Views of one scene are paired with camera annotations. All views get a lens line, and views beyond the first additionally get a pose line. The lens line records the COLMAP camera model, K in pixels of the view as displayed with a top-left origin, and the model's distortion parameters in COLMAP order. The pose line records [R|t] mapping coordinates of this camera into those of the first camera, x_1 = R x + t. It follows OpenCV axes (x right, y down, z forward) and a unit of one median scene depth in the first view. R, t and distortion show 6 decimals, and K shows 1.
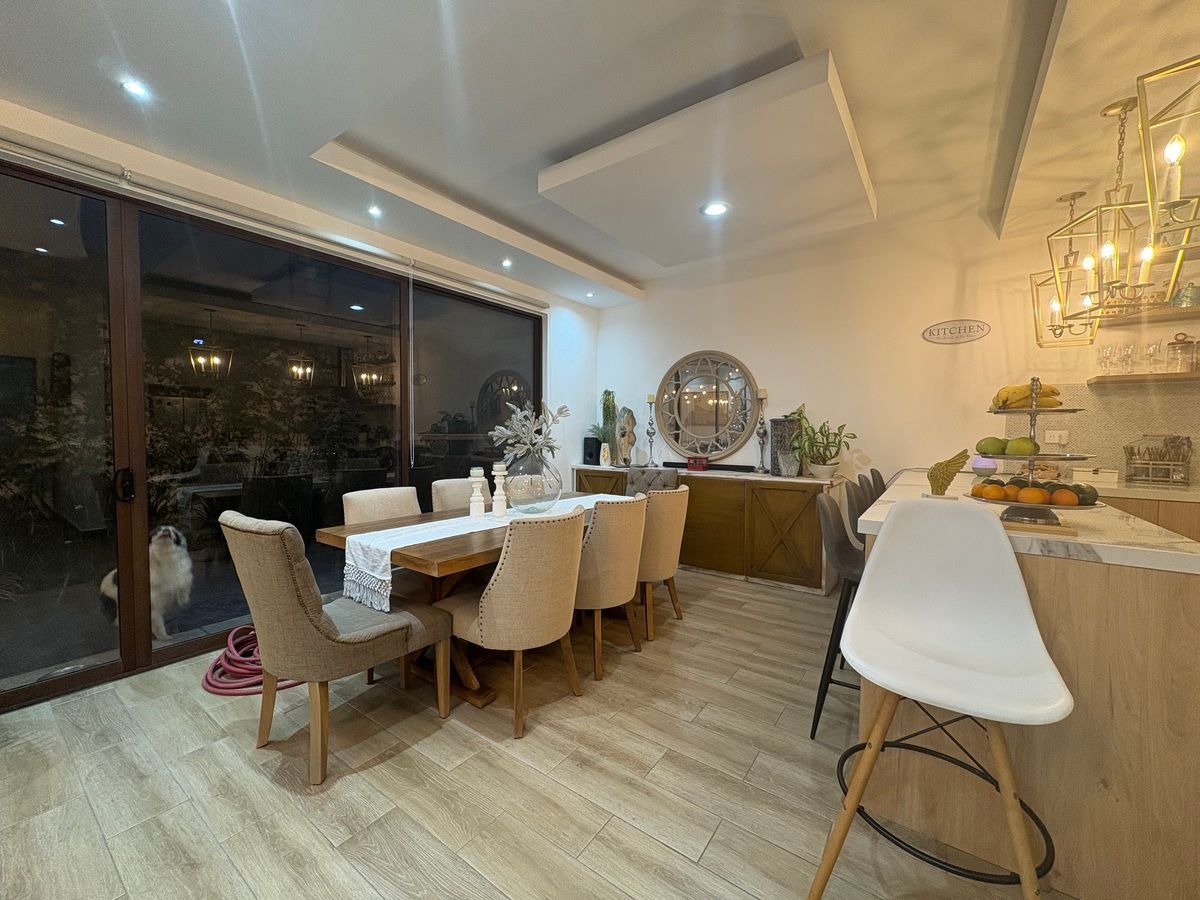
lens RADIAL K [[478.6, 0, 600.0], [0, 478.6, 450.0], [0, 0, 1]] dist [0.000212, -0.000038]
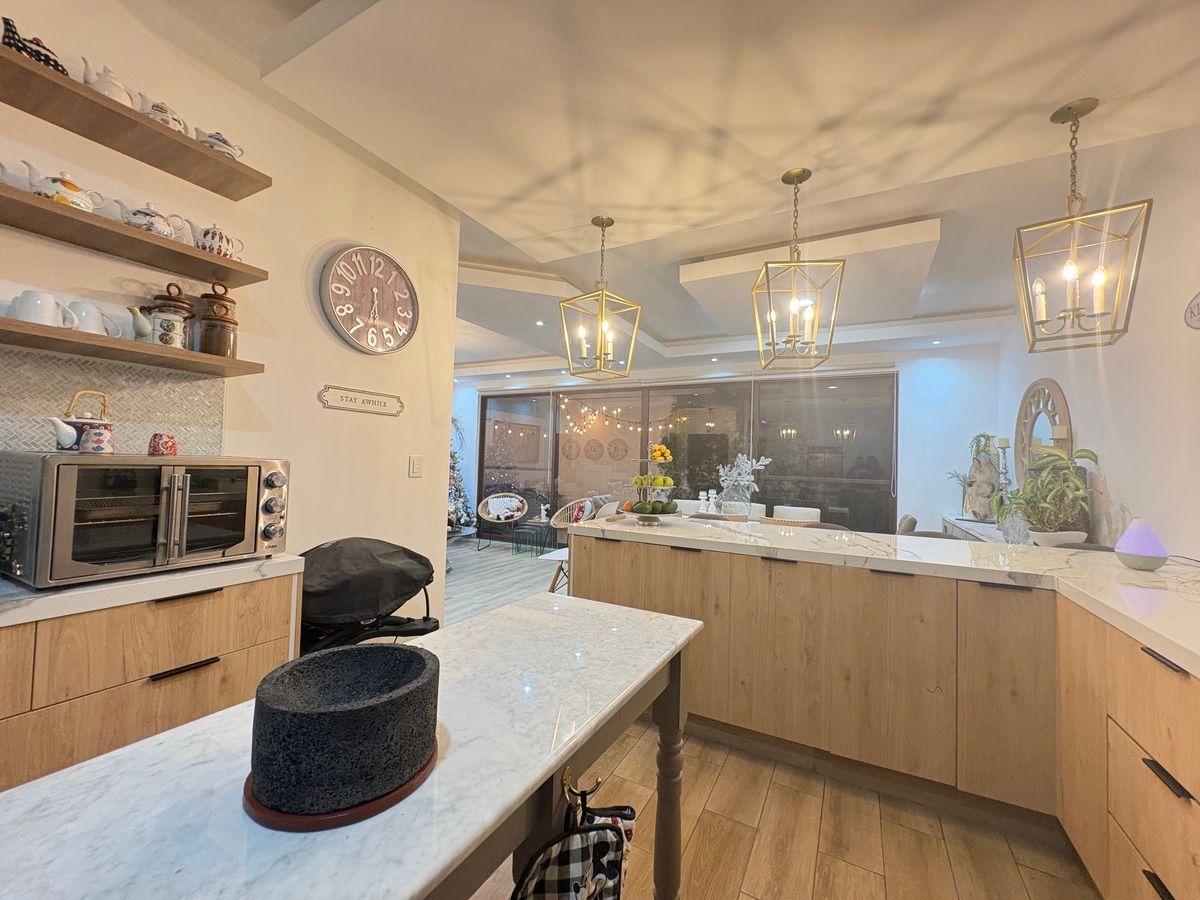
lens RADIAL K [[478.6, 0, 600.0], [0, 478.6, 450.0], [0, 0, 1]] dist [0.000212, -0.000038]
pose [[0.134169, -0.033891, -0.990379, 1.399526], [-0.071716, 0.996462, -0.043815, -0.011374], [0.988360, 0.076904, 0.131263, 0.302202]]
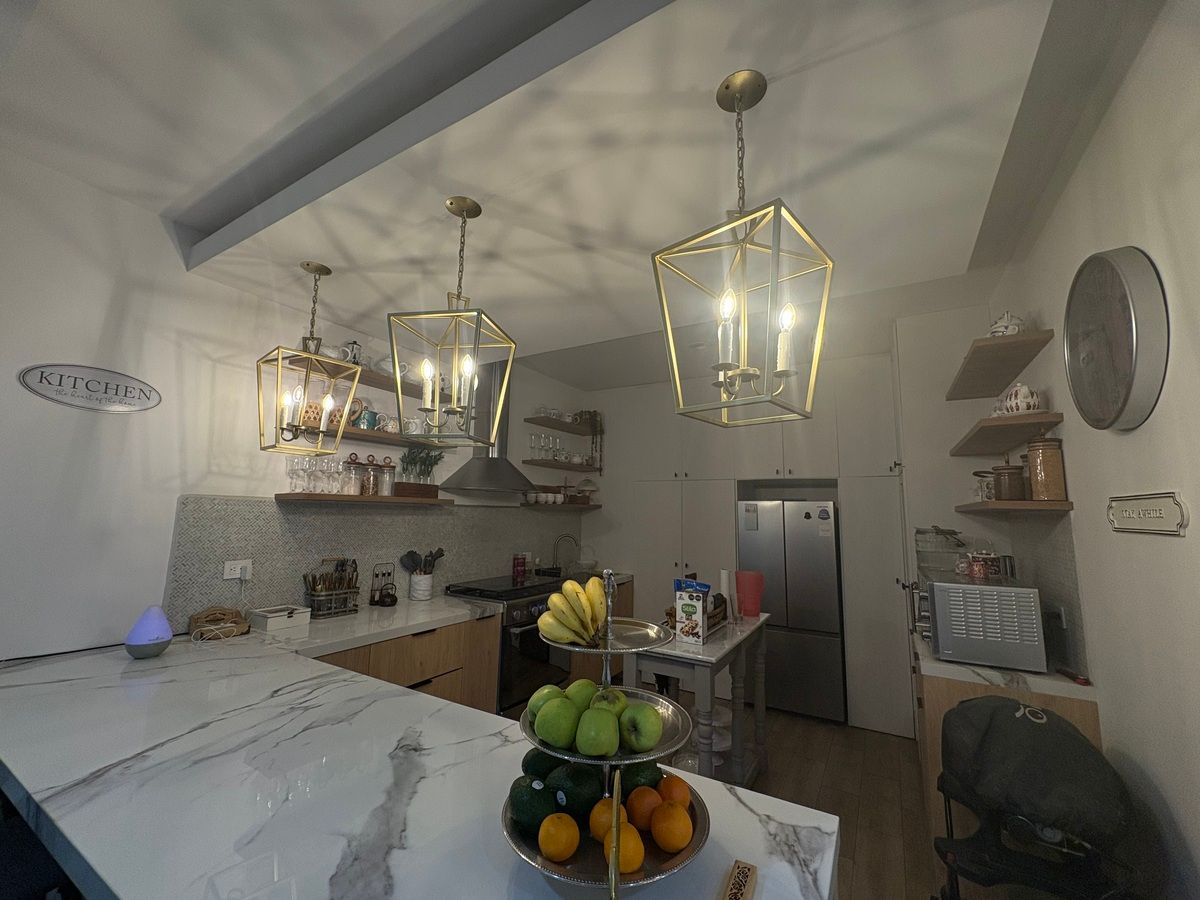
lens RADIAL K [[478.6, 0, 600.0], [0, 478.6, 450.0], [0, 0, 1]] dist [0.000212, -0.000038]
pose [[-0.098574, 0.121059, 0.987739, 0.175250], [0.023164, 0.992583, -0.119341, -0.114052], [-0.994860, 0.011116, -0.100648, 0.559034]]
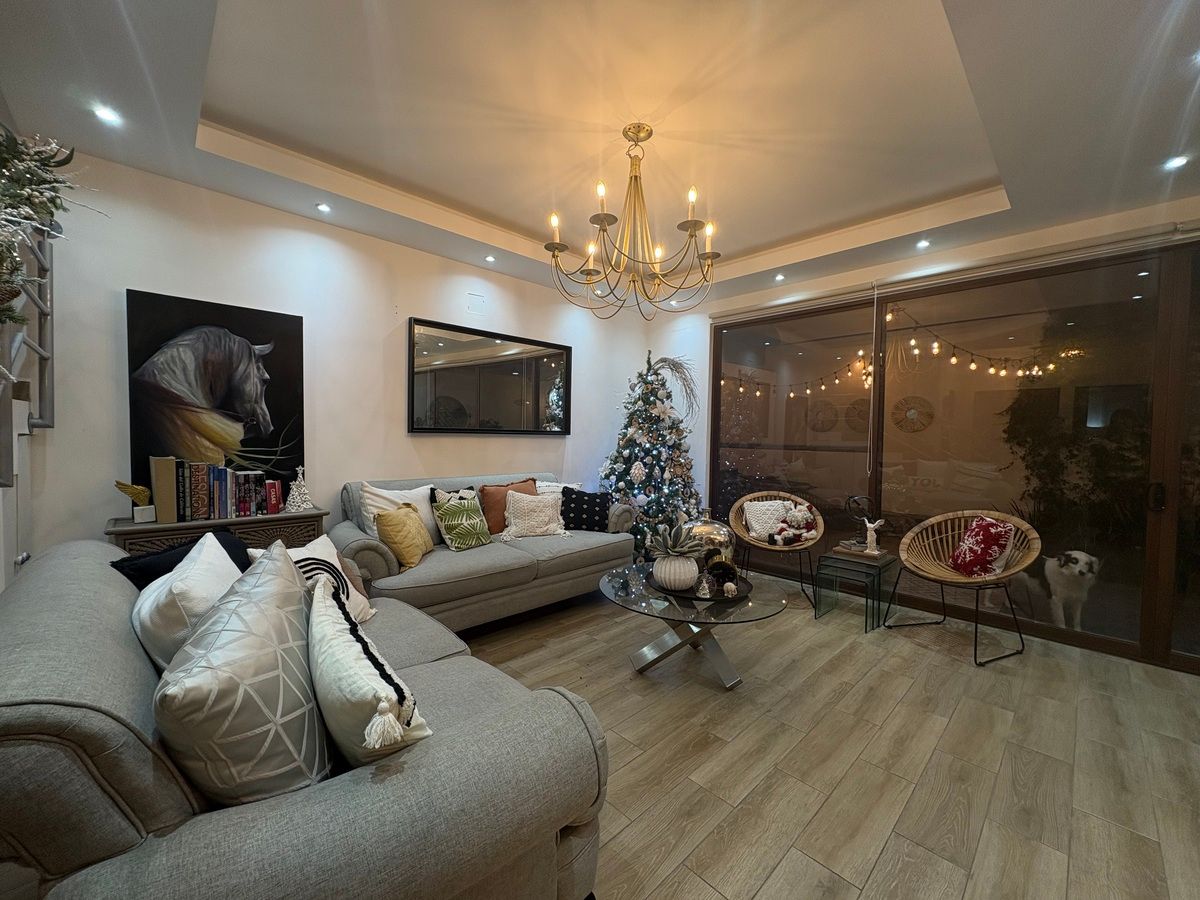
lens RADIAL K [[478.6, 0, 600.0], [0, 478.6, 450.0], [0, 0, 1]] dist [0.000212, -0.000038]
pose [[-0.170906, 0.020740, -0.985069, 0.299626], [-0.060539, 0.997668, 0.031508, 0.003952], [0.983426, 0.065020, -0.169252, -0.105569]]
